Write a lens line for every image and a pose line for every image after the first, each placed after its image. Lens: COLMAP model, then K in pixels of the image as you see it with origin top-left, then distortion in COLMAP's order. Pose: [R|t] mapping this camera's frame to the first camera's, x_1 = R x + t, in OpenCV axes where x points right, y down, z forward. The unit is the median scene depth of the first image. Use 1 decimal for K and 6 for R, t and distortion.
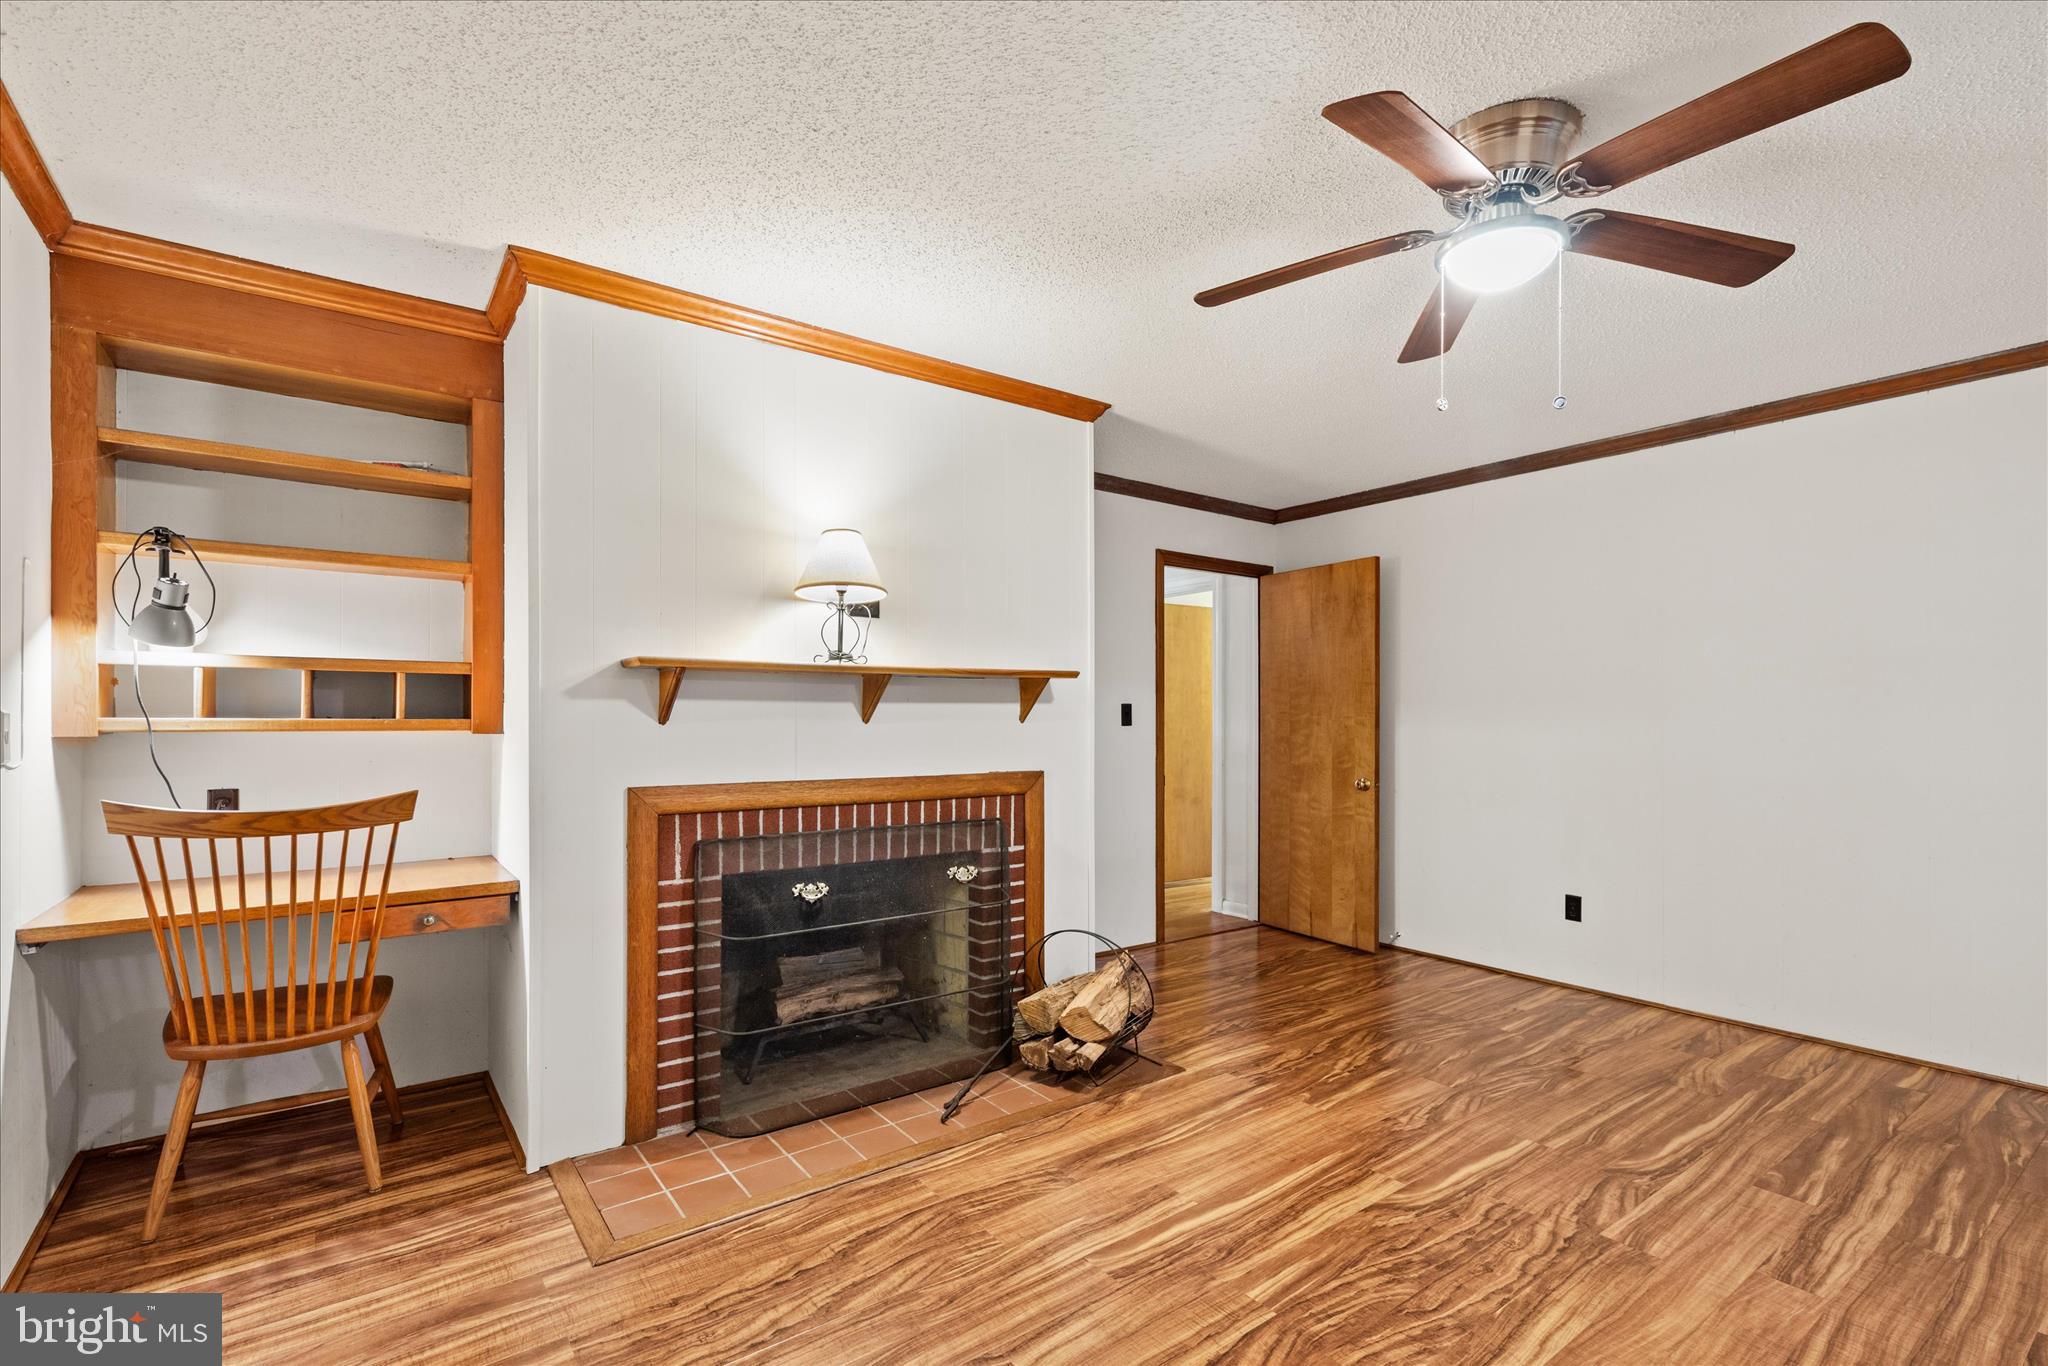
lens RADIAL K [[949.6, 0, 1034.5], [0, 949.6, 718.1], [0, 0, 1]] dist [0.000782, -0.000228]
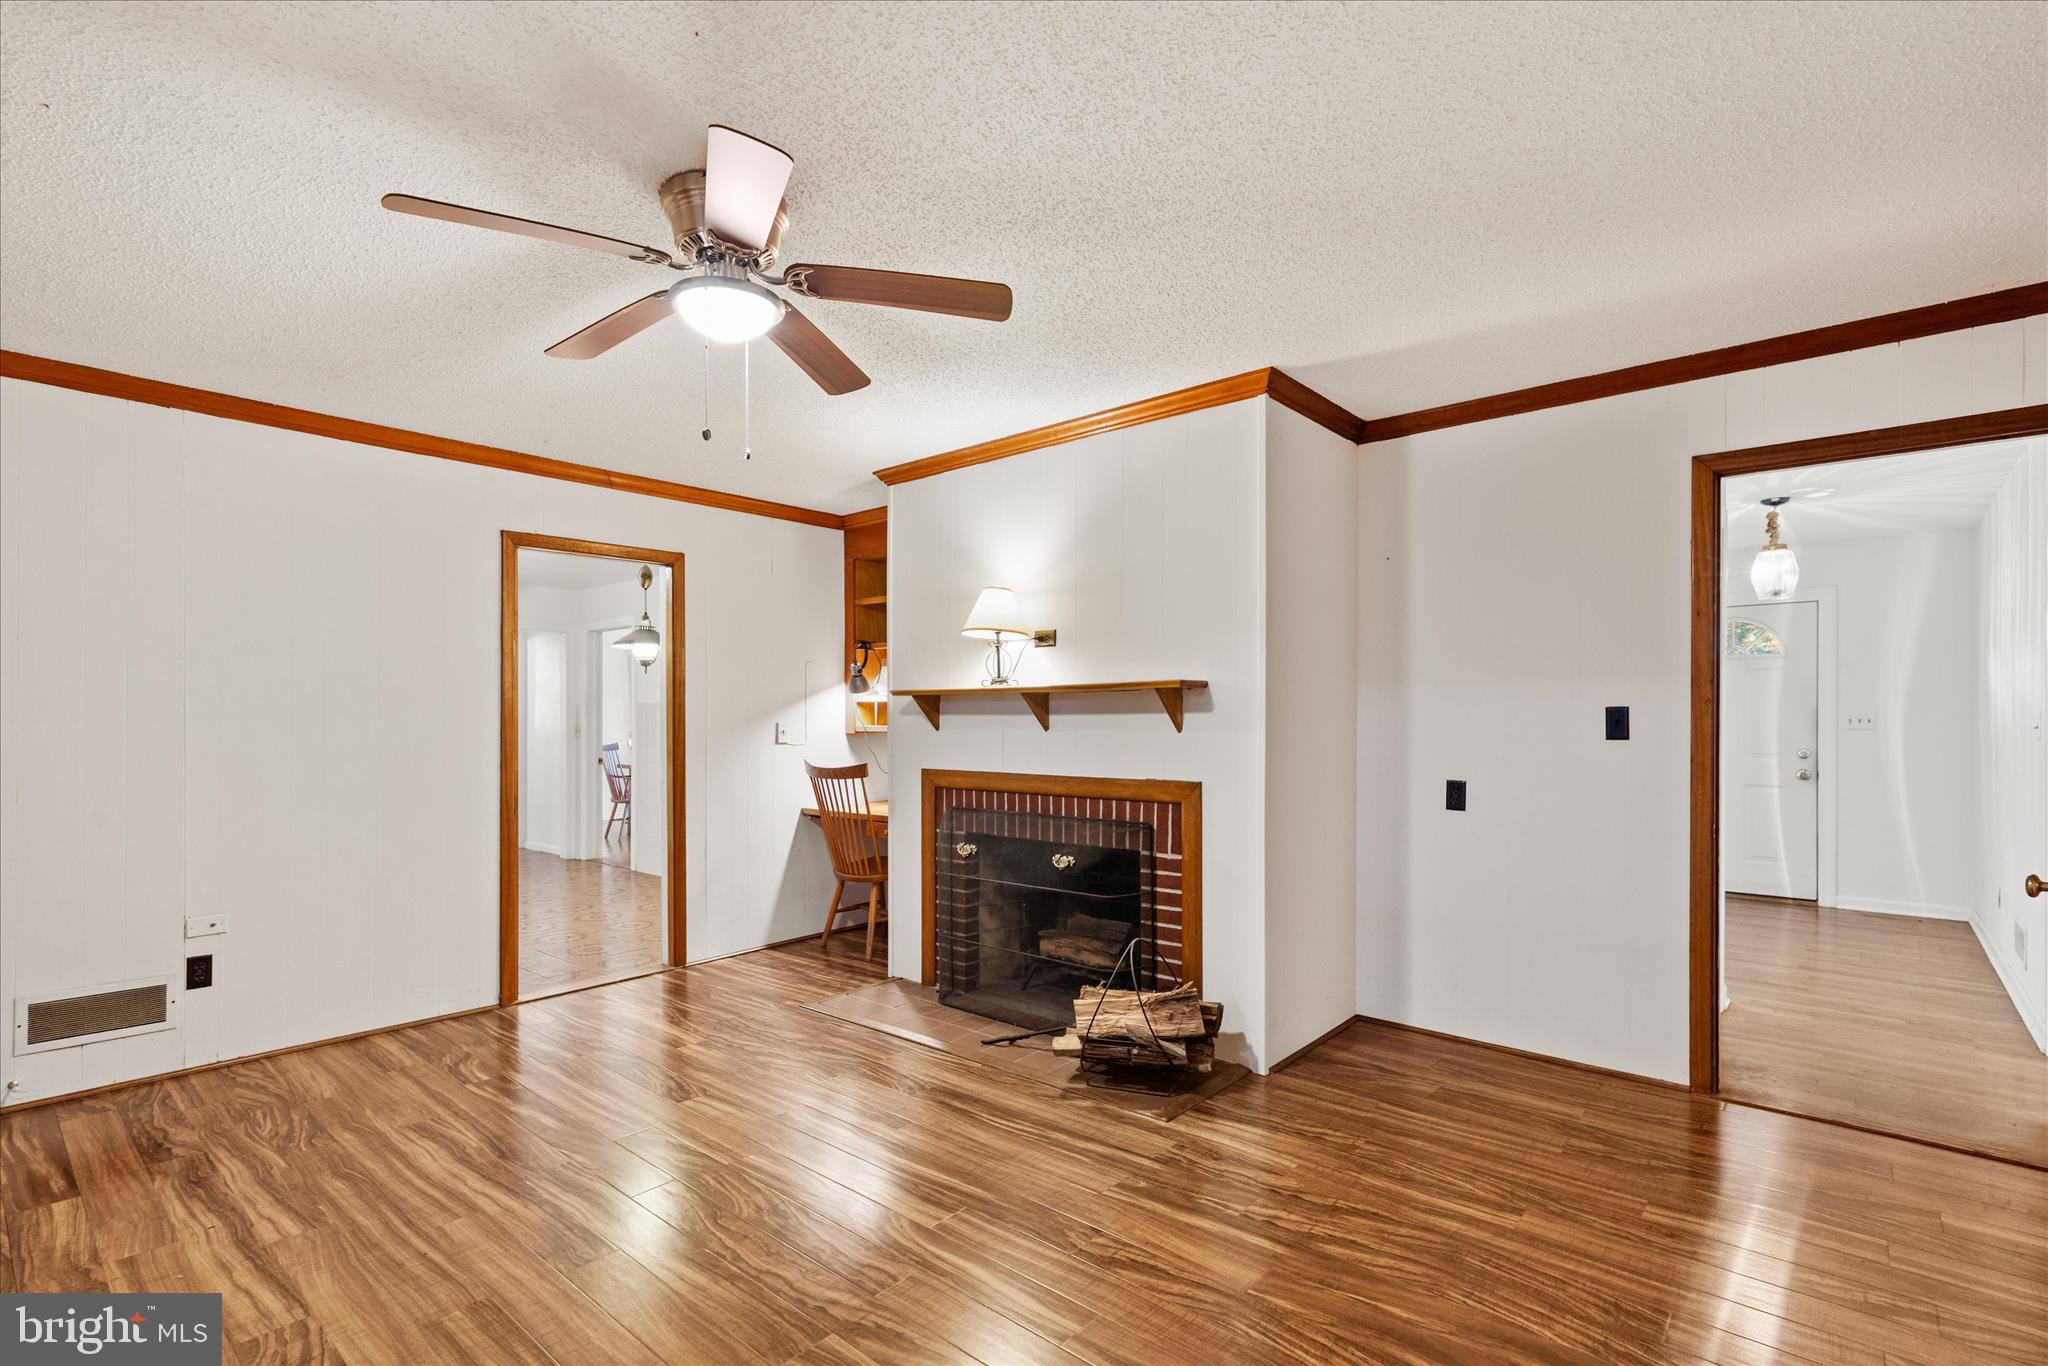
lens RADIAL K [[962.8, 0, 1024.4], [0, 962.8, 726.4], [0, 0, 1]] dist [0.000099, 0.000289]
pose [[0.201735, 0.008607, -0.979402, 1.303200], [0.000953, 0.999959, 0.008984, -0.015099], [0.979440, -0.002745, 0.201718, 0.873877]]
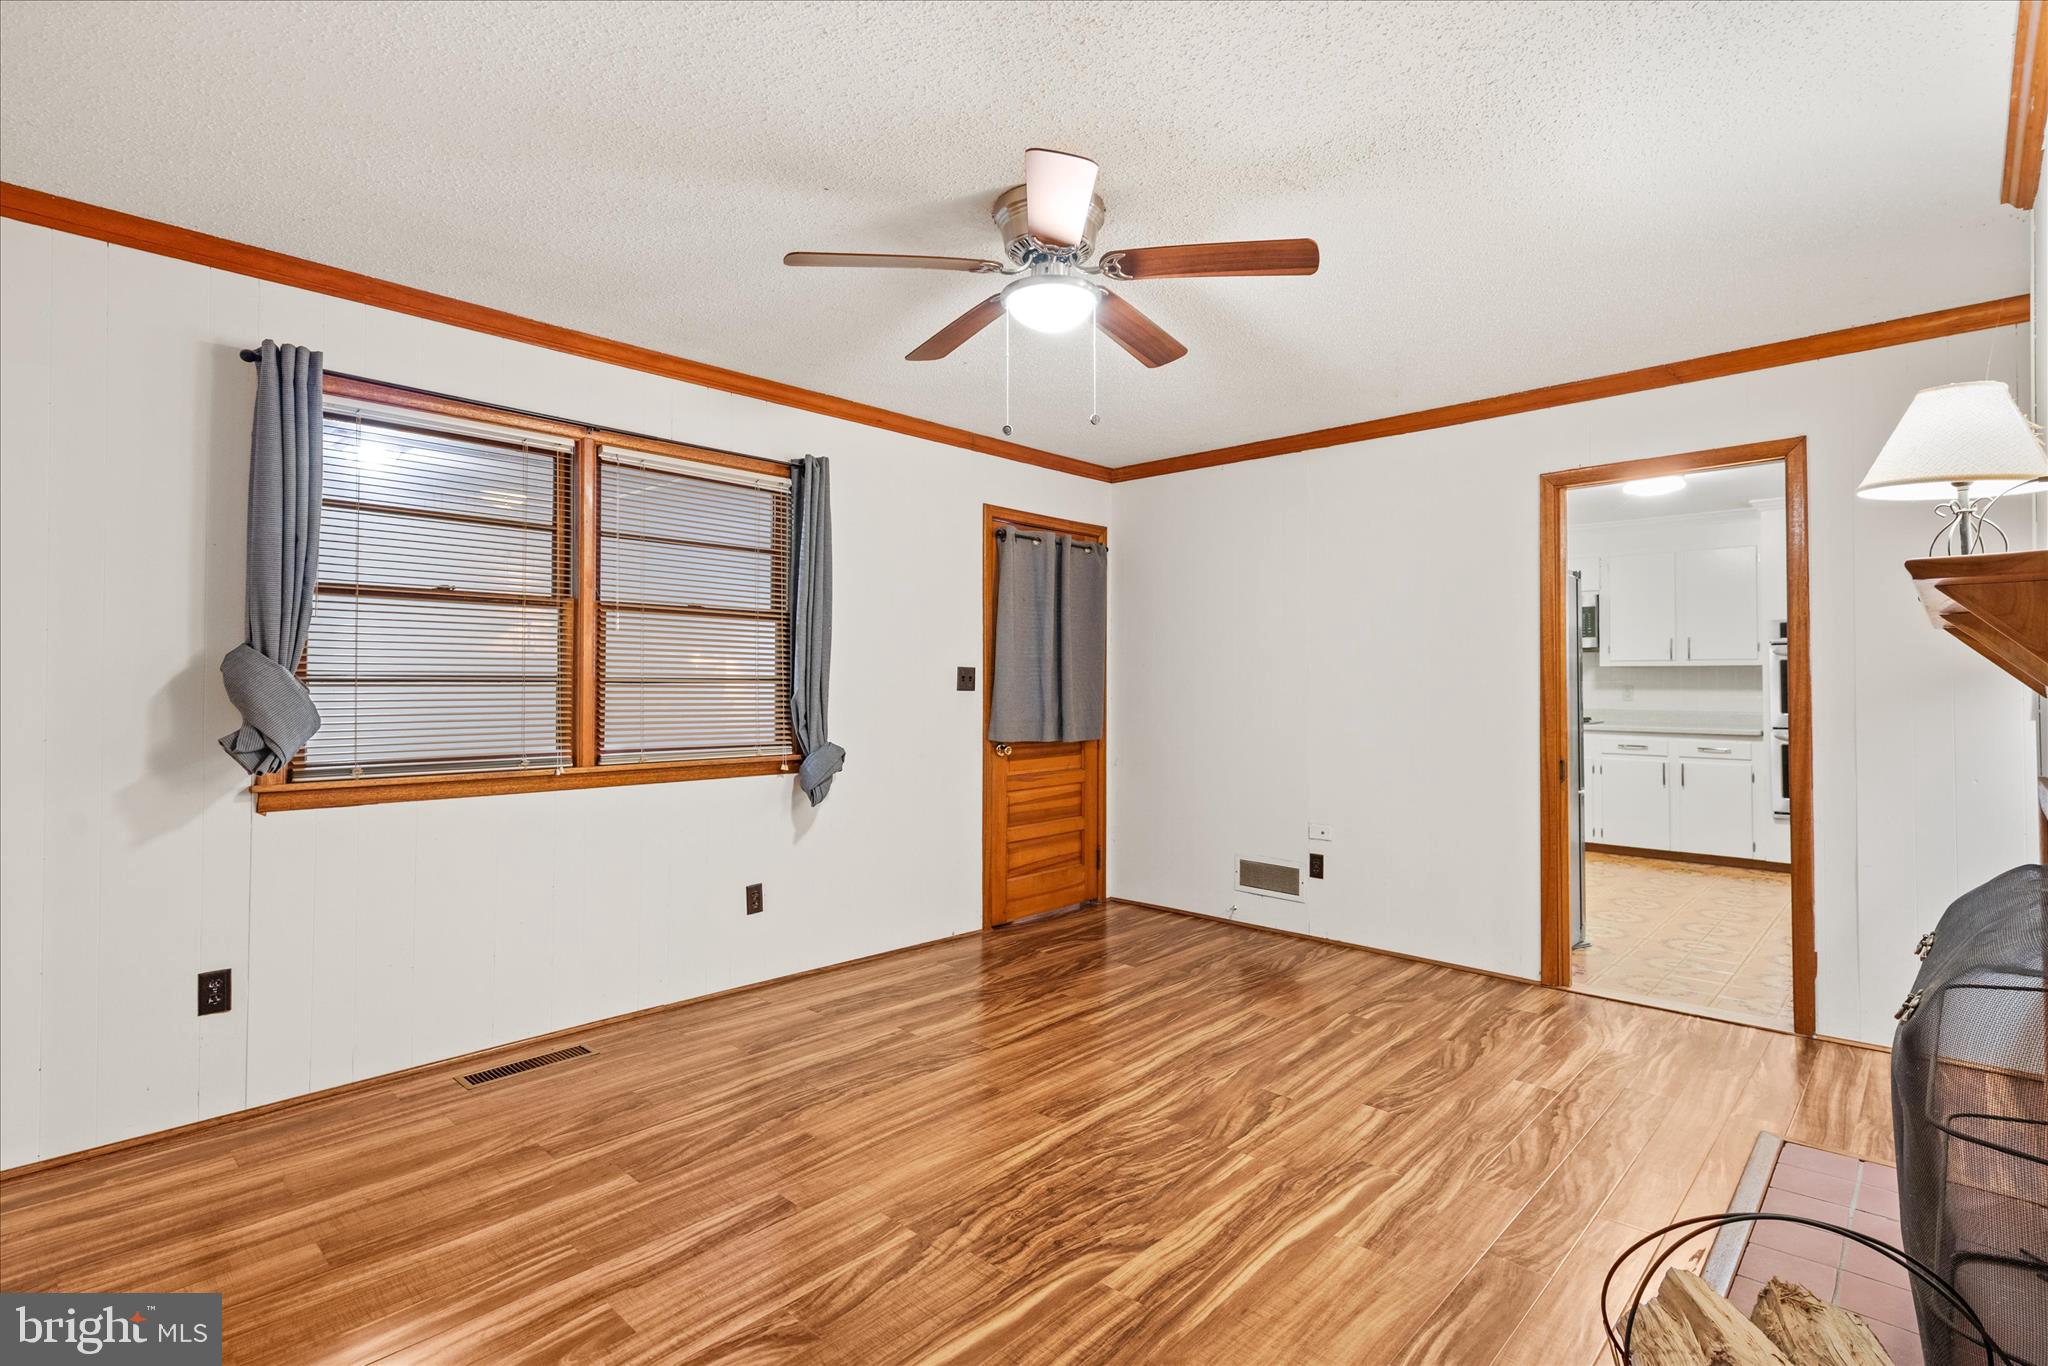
lens RADIAL K [[971.0, 0, 1027.5], [0, 971.0, 669.6], [0, 0, 1]] dist [-0.000598, -0.000442]
pose [[-0.987418, -0.000645, -0.158129, 0.561939], [0.001086, 0.999940, -0.010864, -0.008753], [0.158126, -0.010899, -0.987359, 1.739600]]
